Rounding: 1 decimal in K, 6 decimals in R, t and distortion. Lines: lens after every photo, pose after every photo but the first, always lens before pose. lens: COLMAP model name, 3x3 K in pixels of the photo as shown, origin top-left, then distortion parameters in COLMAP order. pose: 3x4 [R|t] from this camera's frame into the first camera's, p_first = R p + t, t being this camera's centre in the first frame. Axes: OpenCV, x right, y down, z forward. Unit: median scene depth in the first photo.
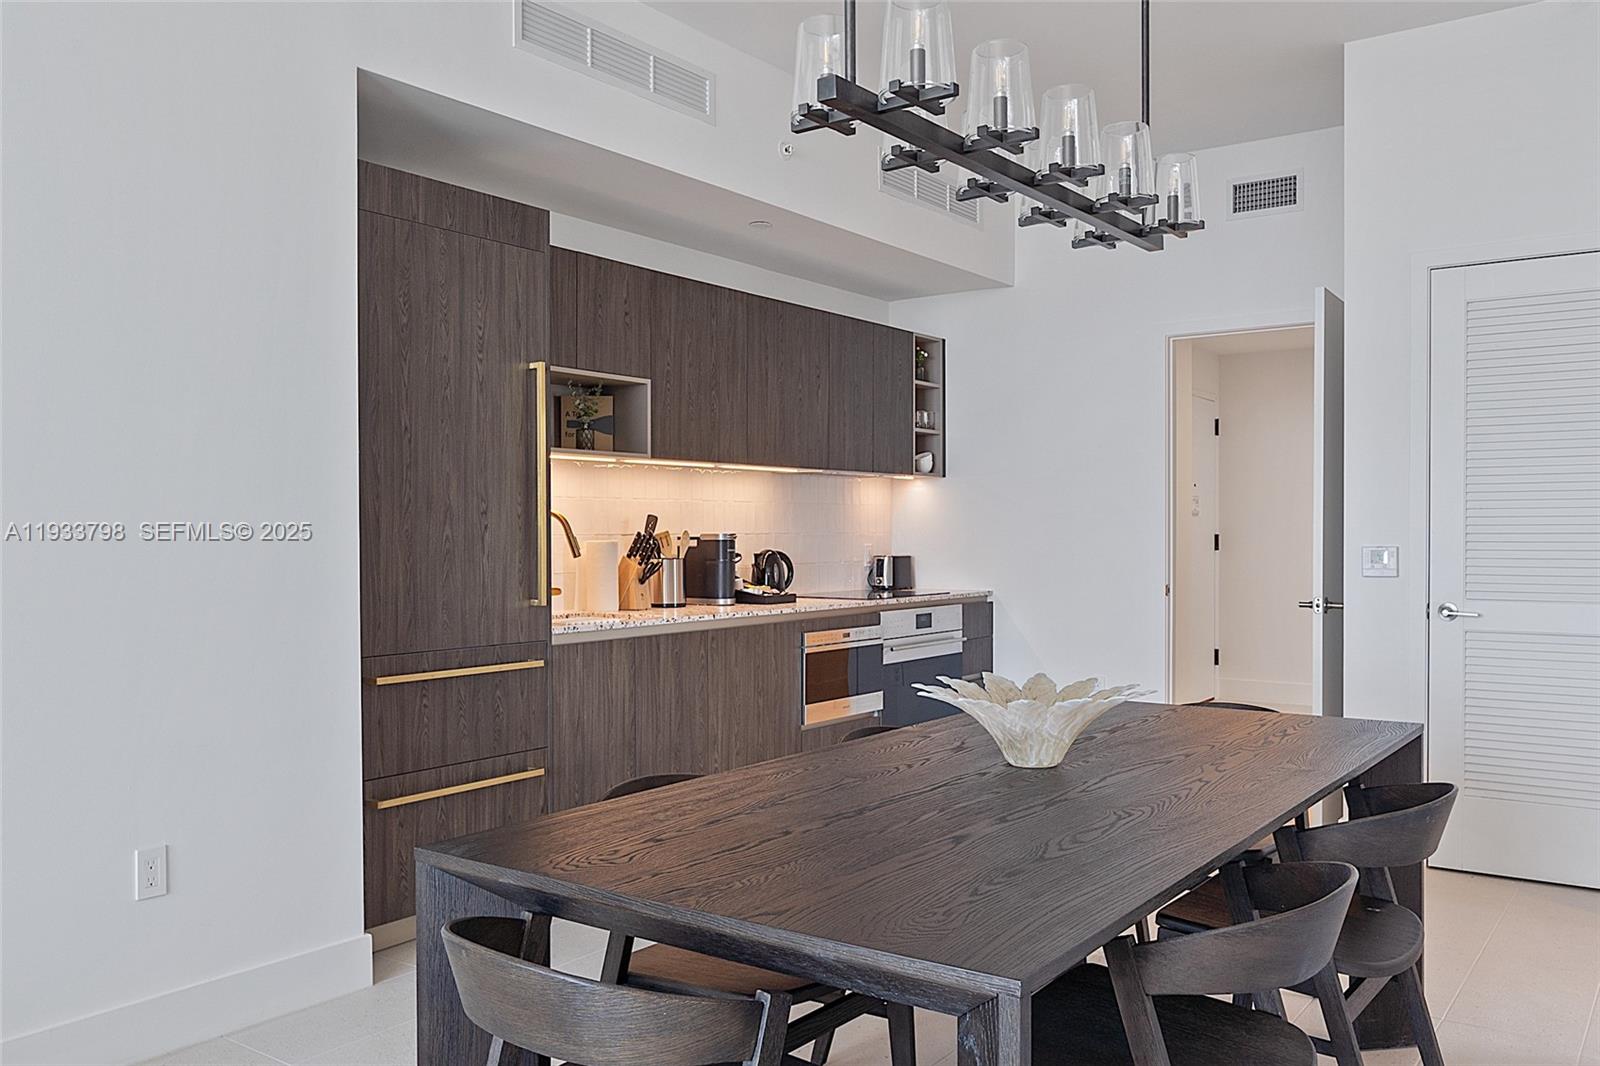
lens RADIAL K [[1294.3, 0, 800.7], [0, 1294.3, 561.7], [0, 0, 1]] dist [-0.004408, -0.000482]
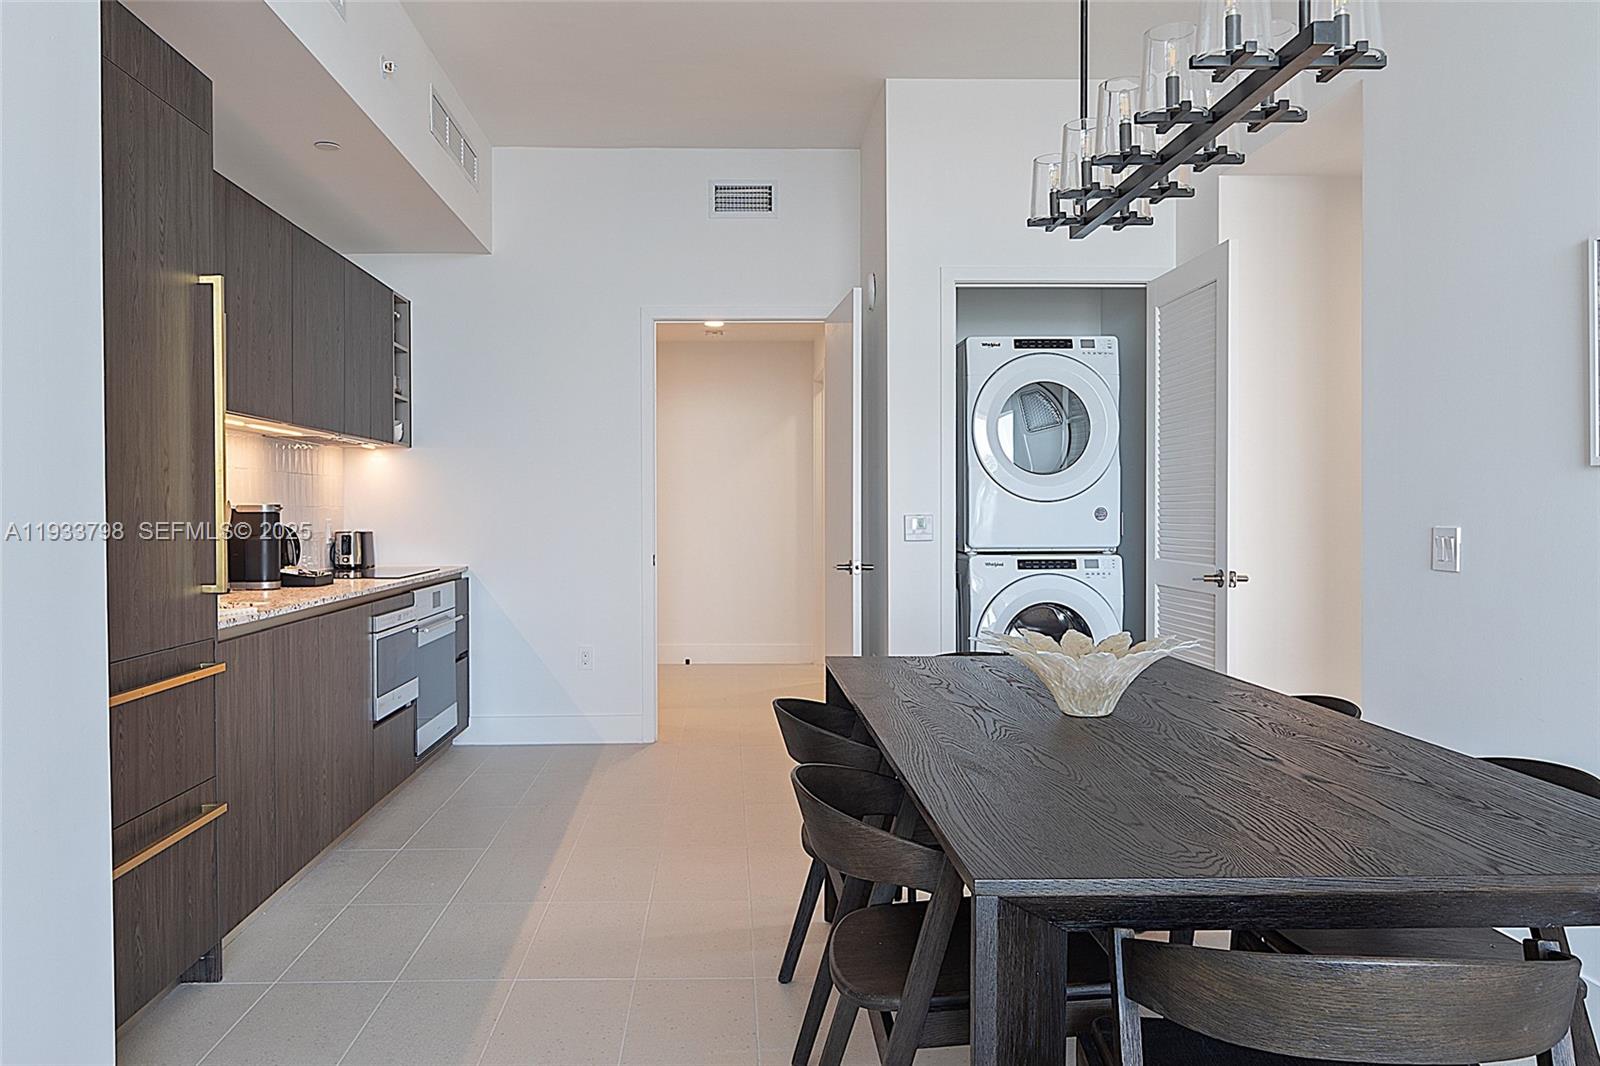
lens RADIAL K [[1231.8, 0, 800.0], [0, 1231.8, 533.0], [0, 0, 1]] dist [-0.003298, -0.000727]
pose [[0.798213, -0.012128, 0.602253, -0.265626], [0.016333, 0.999865, -0.001513, 0.003715], [-0.602153, 0.011045, 0.798304, 0.150885]]
